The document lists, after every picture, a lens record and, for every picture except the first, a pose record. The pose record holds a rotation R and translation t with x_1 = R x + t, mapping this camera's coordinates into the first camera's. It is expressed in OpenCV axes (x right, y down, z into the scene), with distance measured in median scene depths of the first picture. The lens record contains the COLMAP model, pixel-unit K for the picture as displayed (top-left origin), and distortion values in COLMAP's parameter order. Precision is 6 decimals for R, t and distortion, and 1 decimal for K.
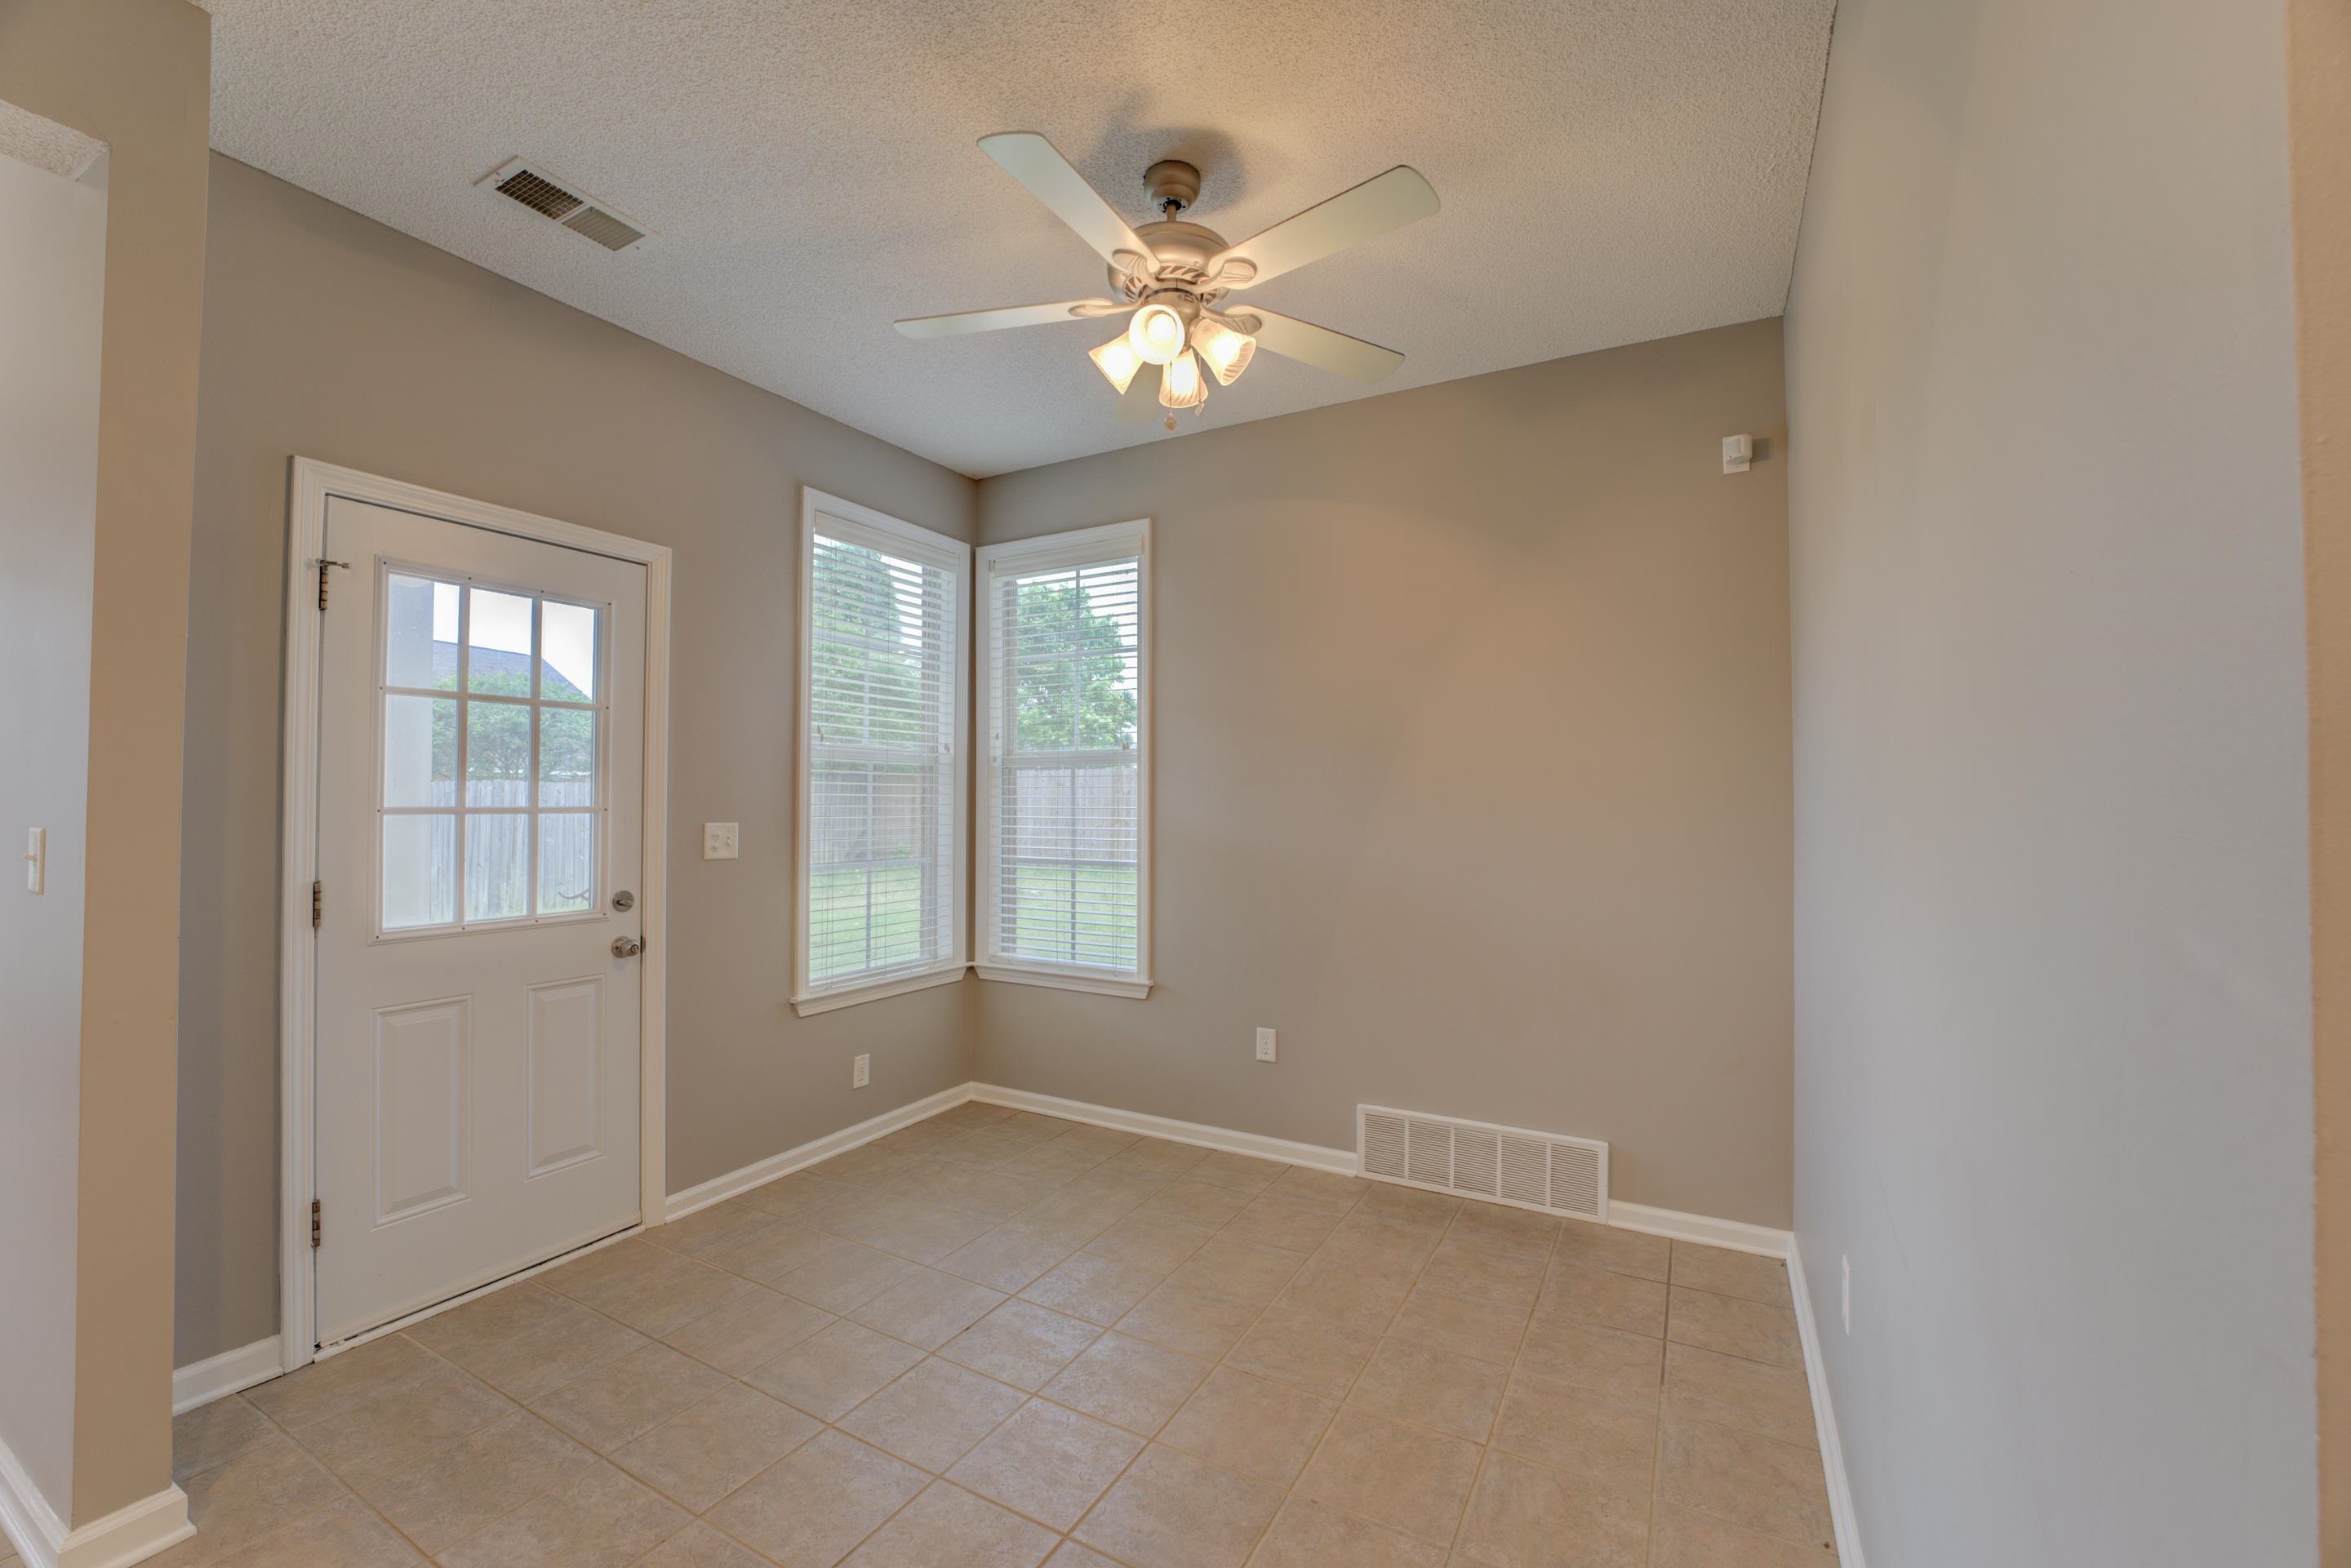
lens RADIAL K [[947.1, 0, 1169.8], [0, 947.1, 787.1], [0, 0, 1]] dist [-0.031424, 0.004424]
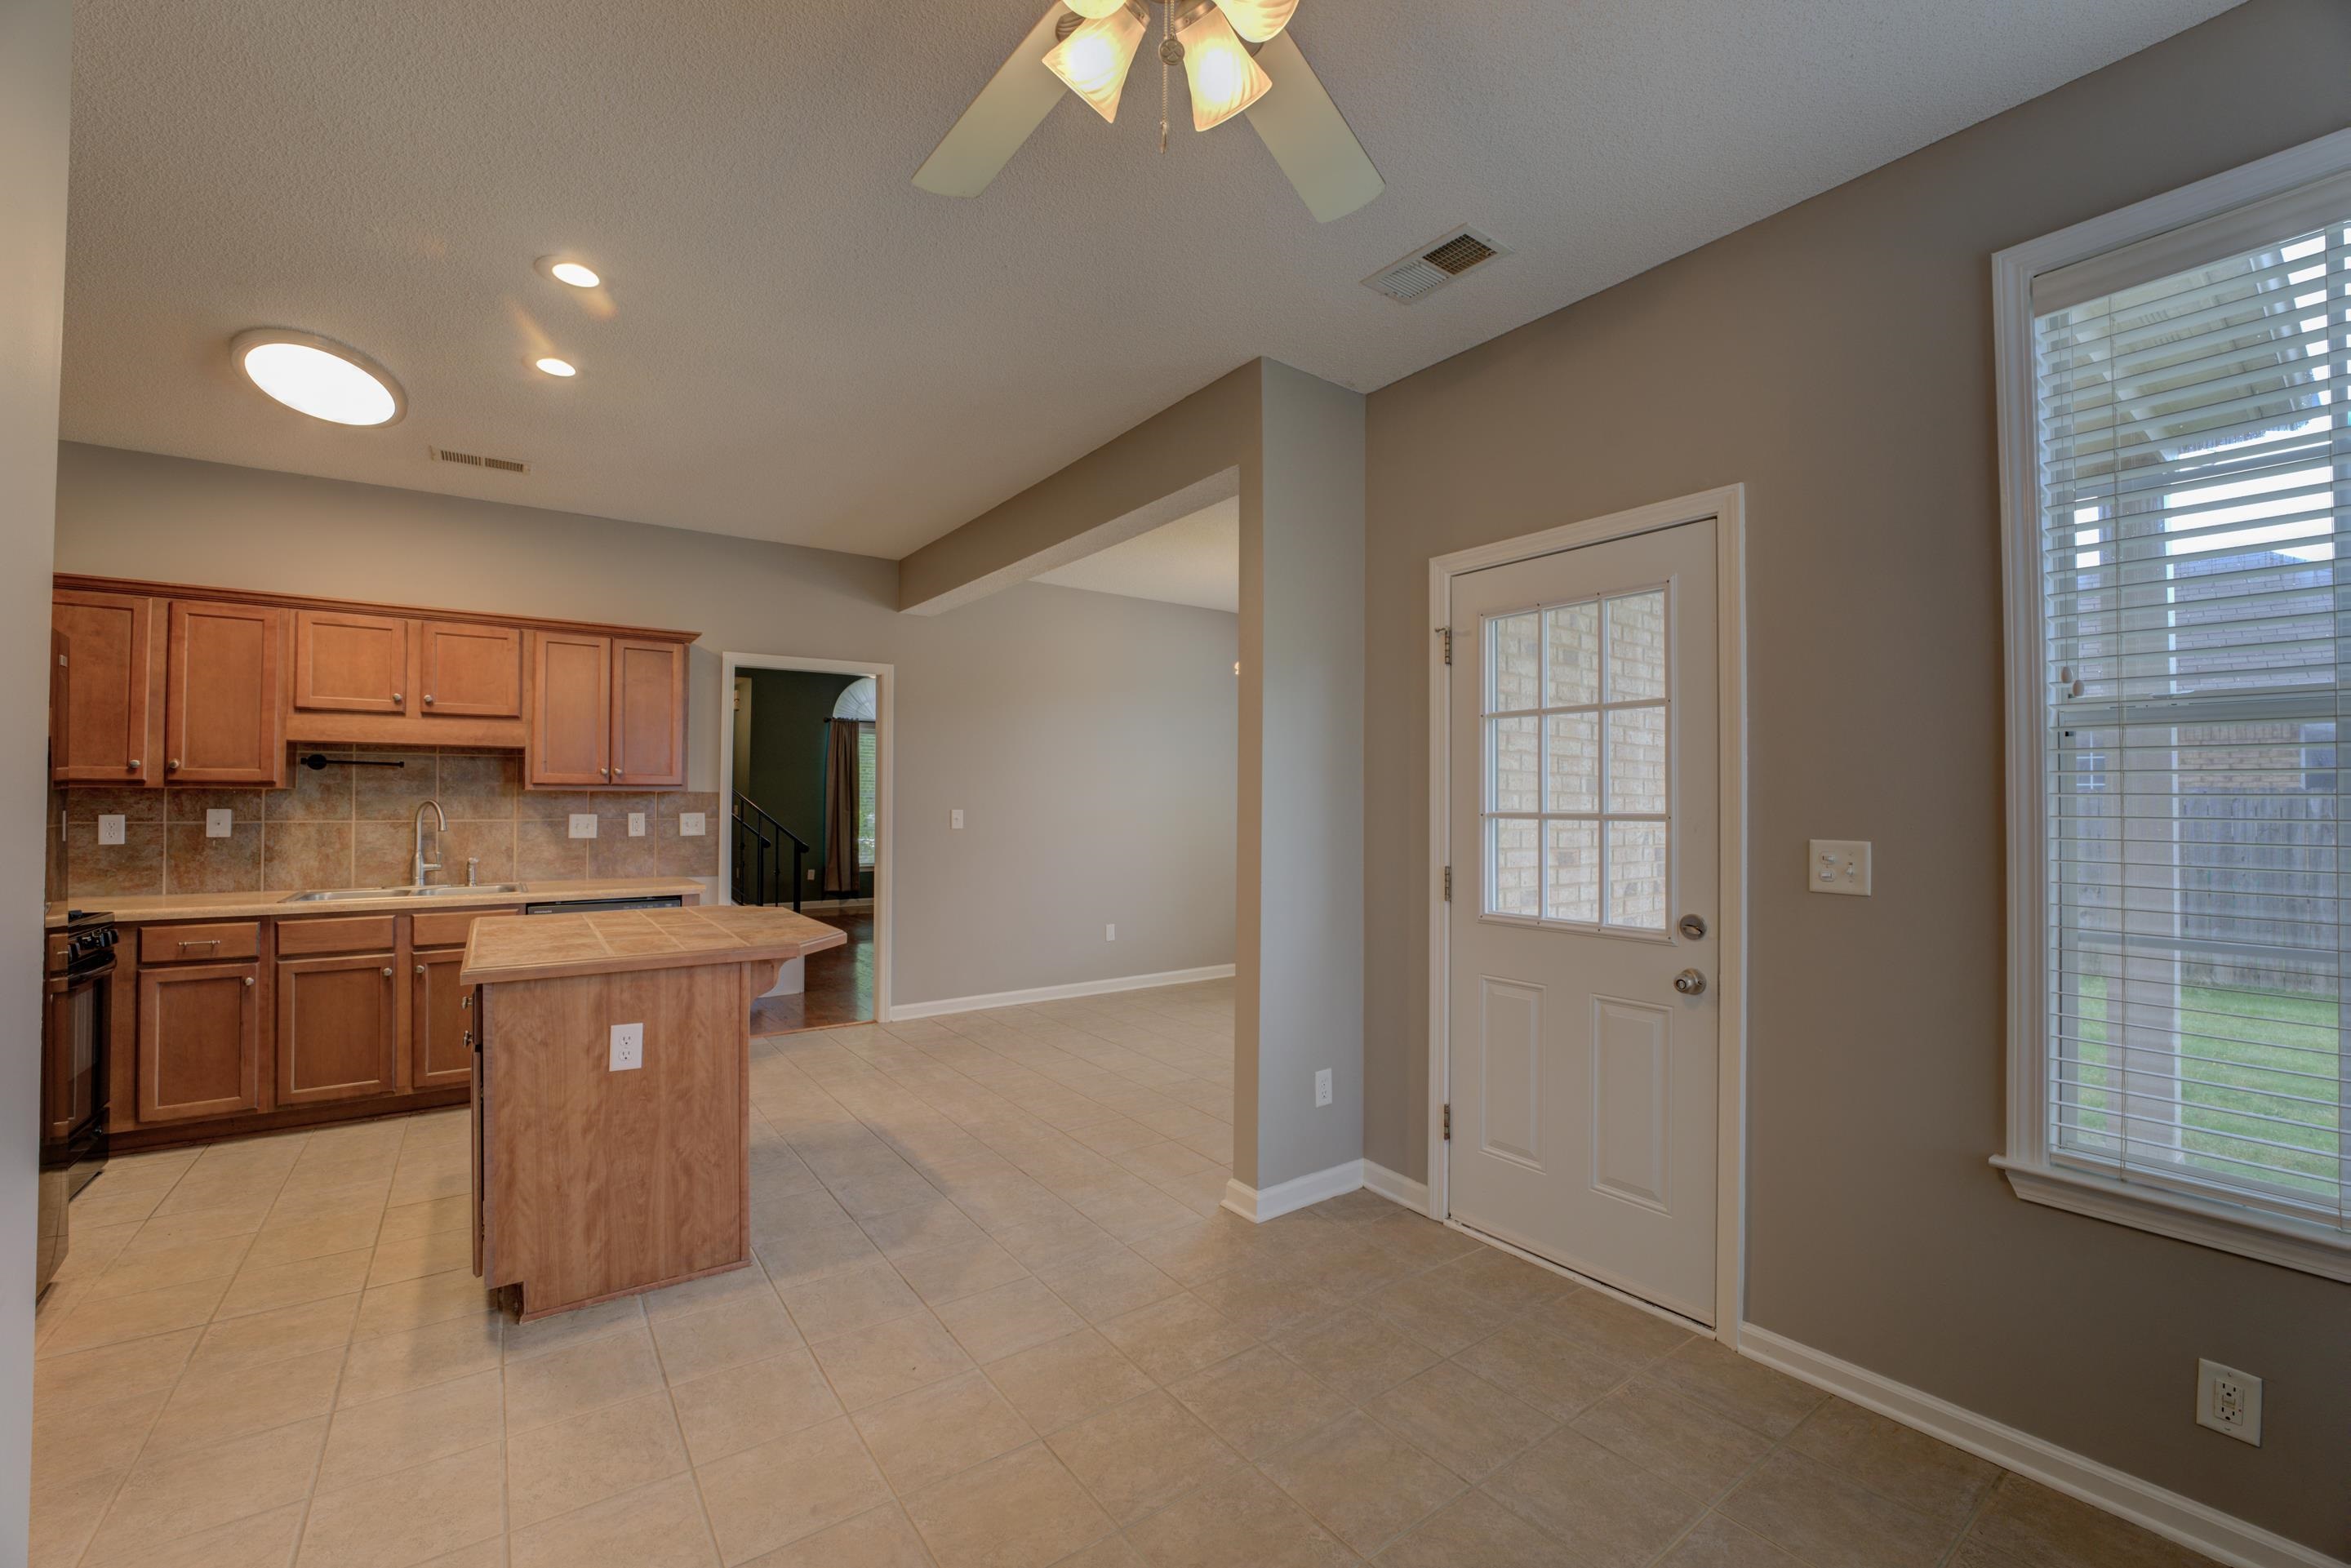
lens RADIAL K [[947.1, 0, 1167.9], [0, 947.1, 788.5], [0, 0, 1]] dist [-0.031424, 0.004424]
pose [[-0.421661, -0.018351, -0.906568, 0.391601], [0.007369, 0.999693, -0.023664, 0.014205], [0.906724, -0.016658, -0.421396, 0.961086]]
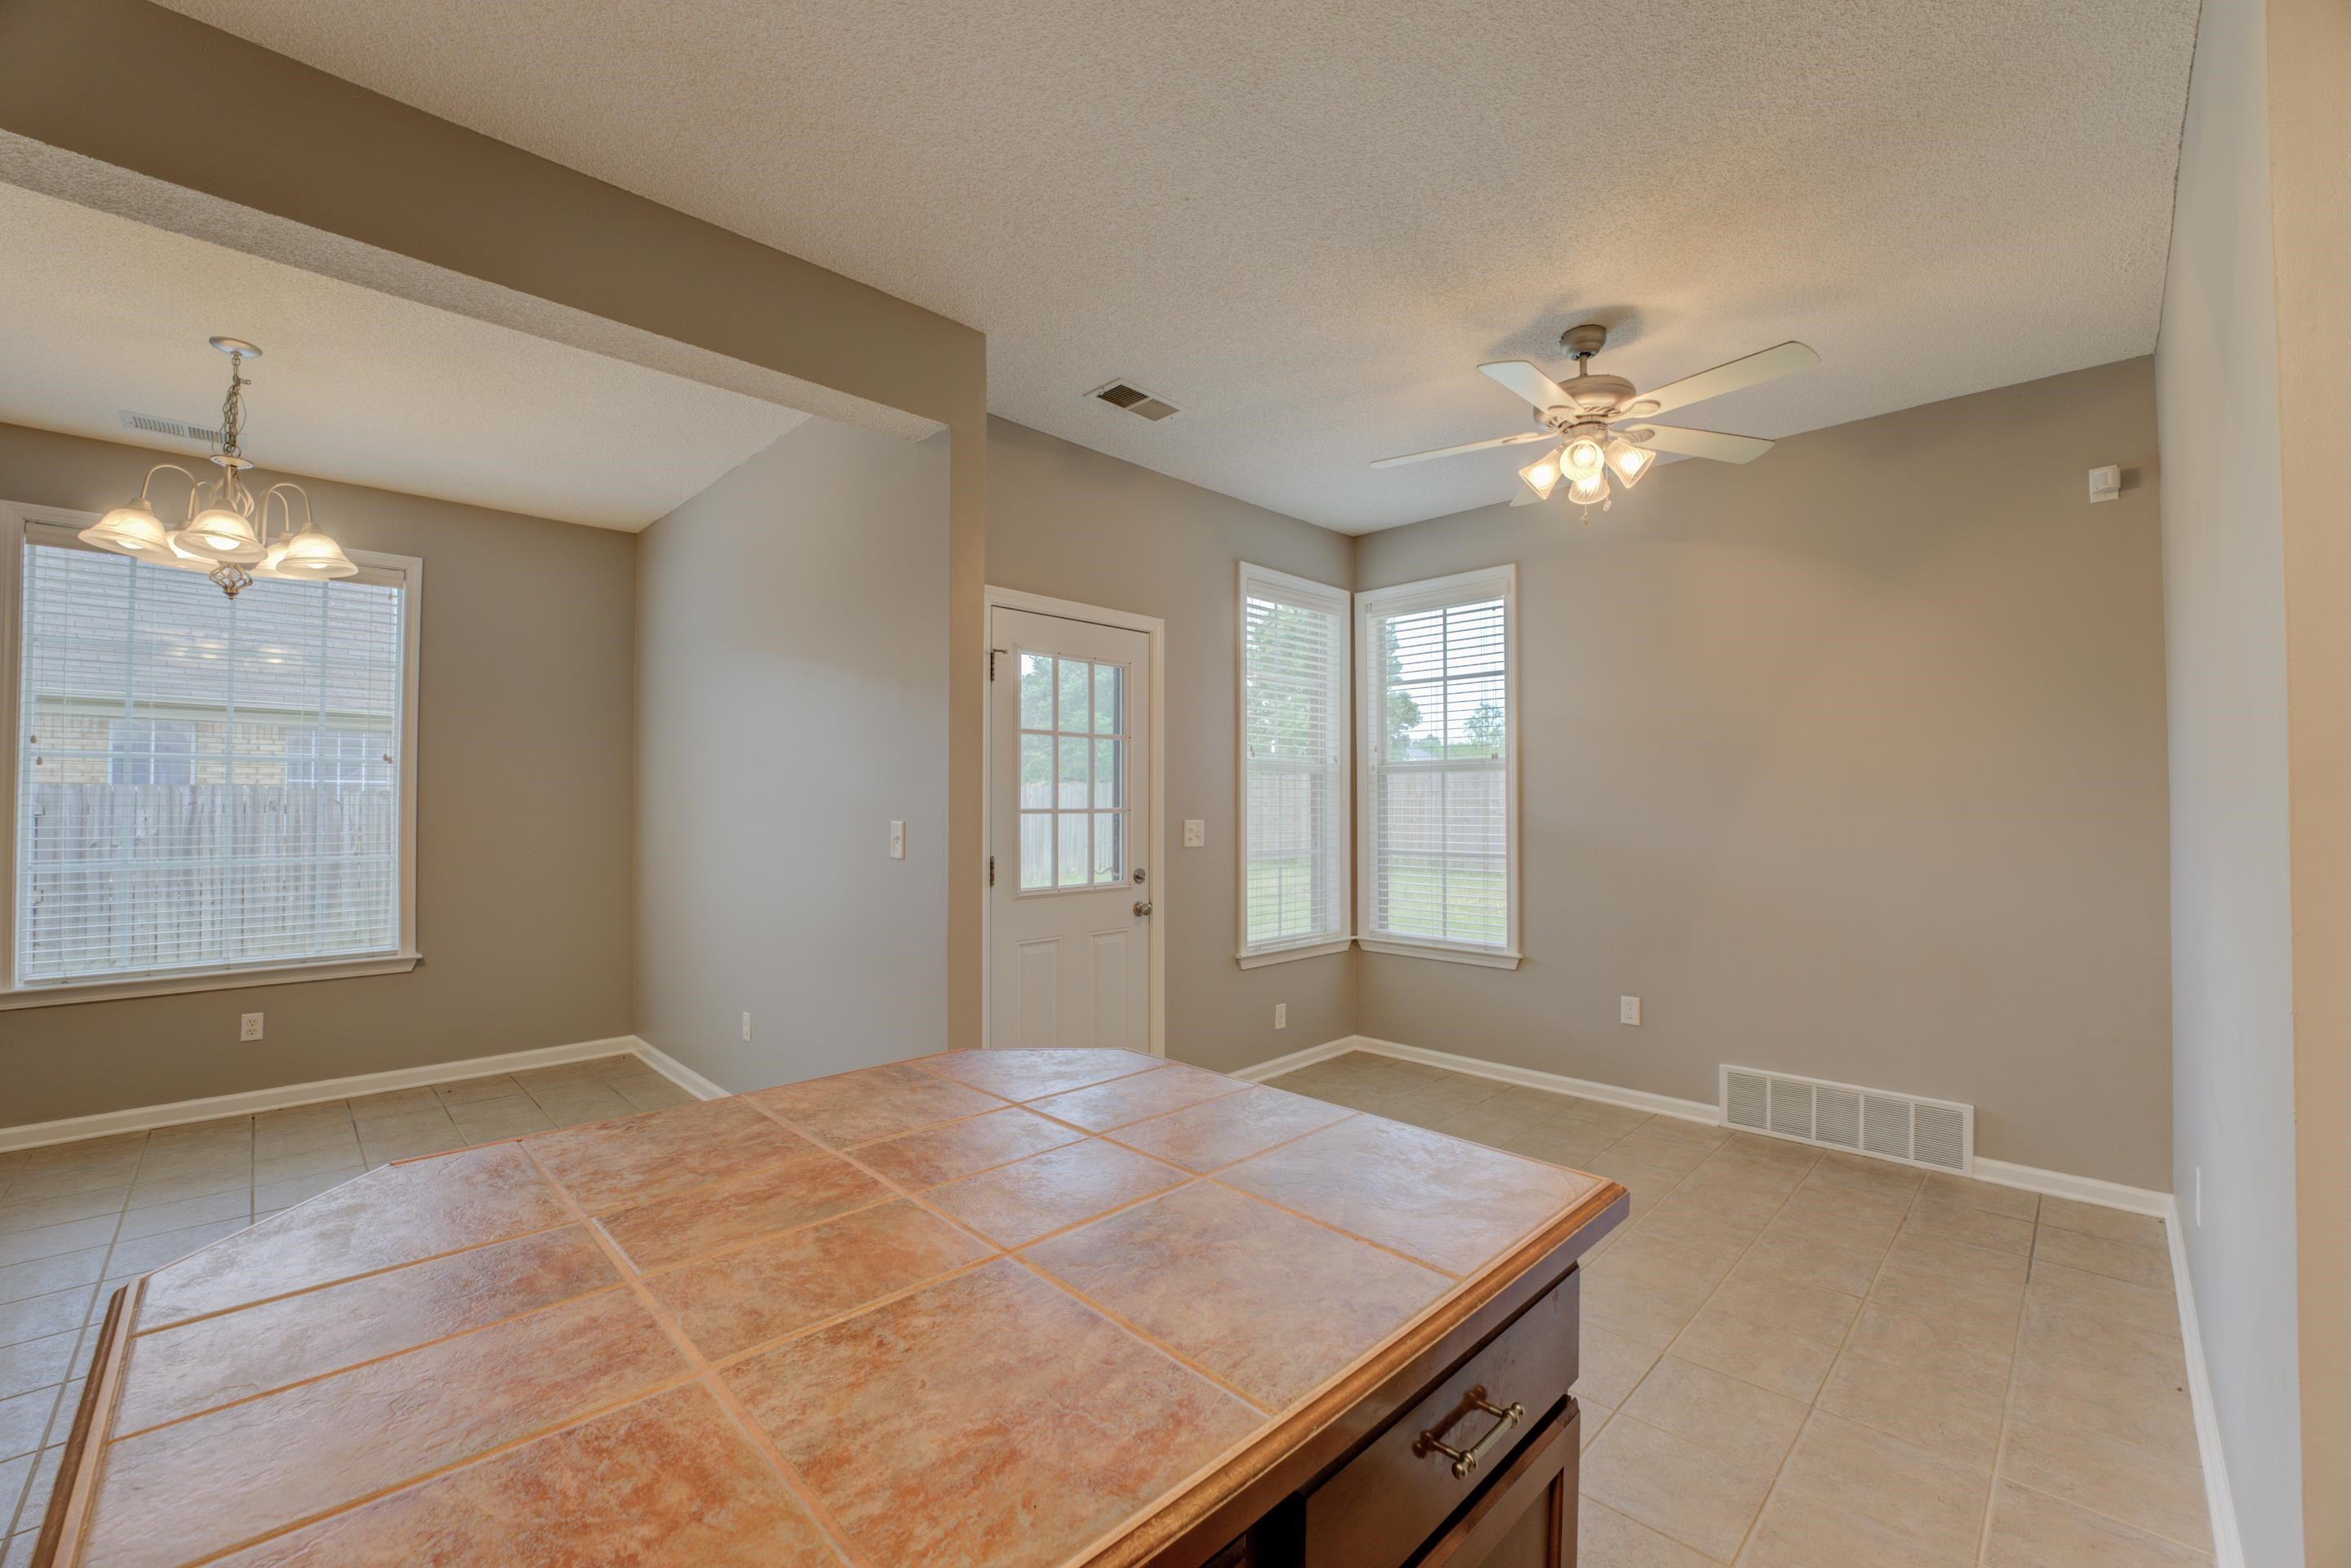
lens RADIAL K [[947.1, 0, 1165.7], [0, 947.1, 788.6], [0, 0, 1]] dist [-0.031424, 0.004424]
pose [[0.960942, -0.008356, -0.276624, -0.161764], [0.008118, 0.999965, -0.002006, -0.005046], [0.276632, -0.000318, 0.960976, -0.350962]]
